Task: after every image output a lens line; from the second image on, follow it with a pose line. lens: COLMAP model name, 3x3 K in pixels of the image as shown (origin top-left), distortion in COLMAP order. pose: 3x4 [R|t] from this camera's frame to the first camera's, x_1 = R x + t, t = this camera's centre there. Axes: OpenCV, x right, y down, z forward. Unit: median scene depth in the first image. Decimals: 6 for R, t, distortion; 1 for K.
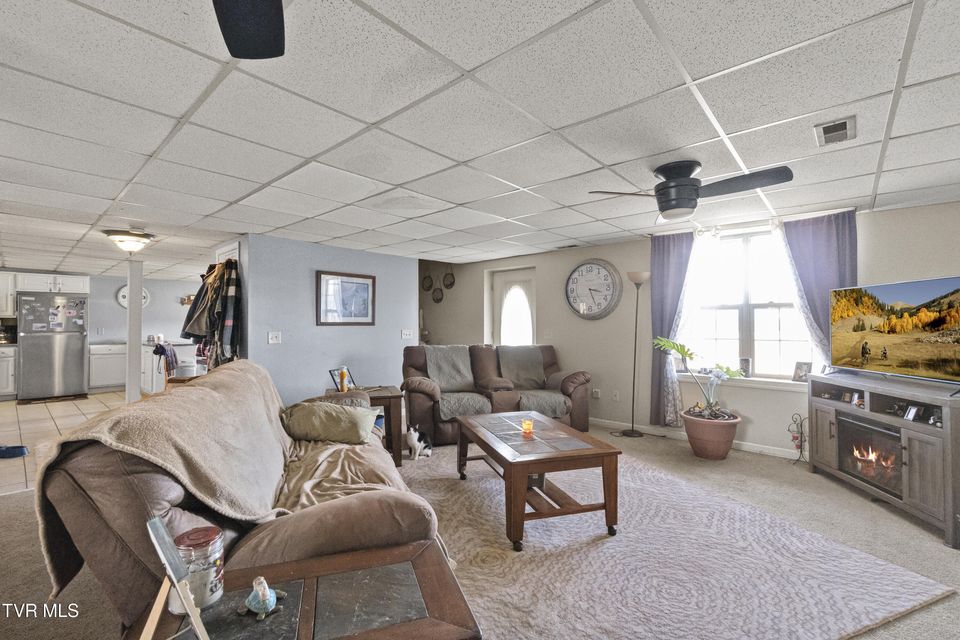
lens RADIAL K [[422.3, 0, 477.8], [0, 422.3, 312.0], [0, 0, 1]] dist [-0.000557, 0.000263]
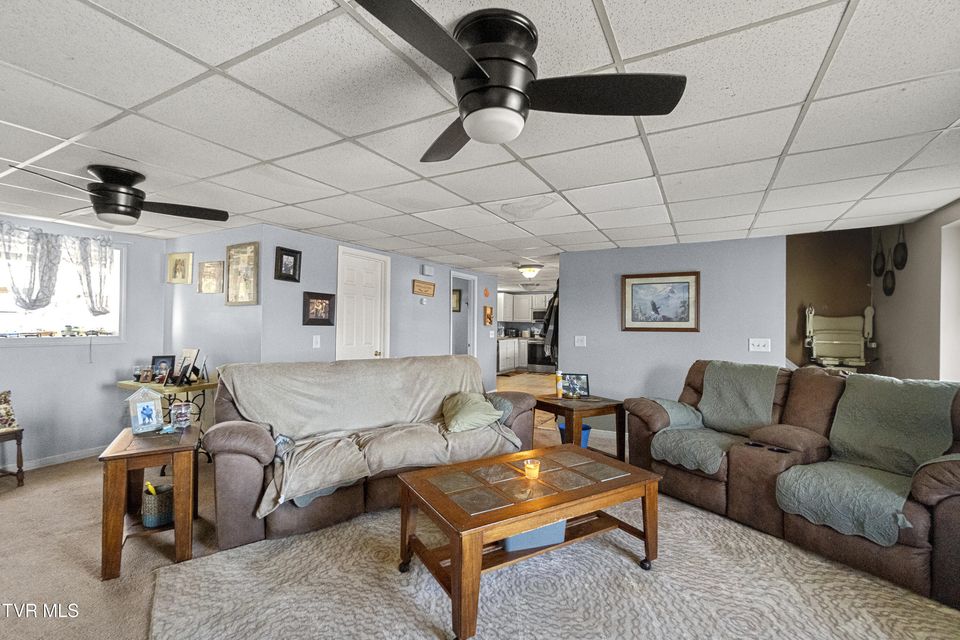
lens RADIAL K [[422.3, 0, 477.8], [0, 422.3, 312.0], [0, 0, 1]] dist [-0.000557, 0.000263]
pose [[0.225810, -0.026124, -0.973821, 0.504653], [0.023498, 0.999496, -0.021364, 0.001092], [0.973888, -0.018059, 0.226310, 0.447143]]
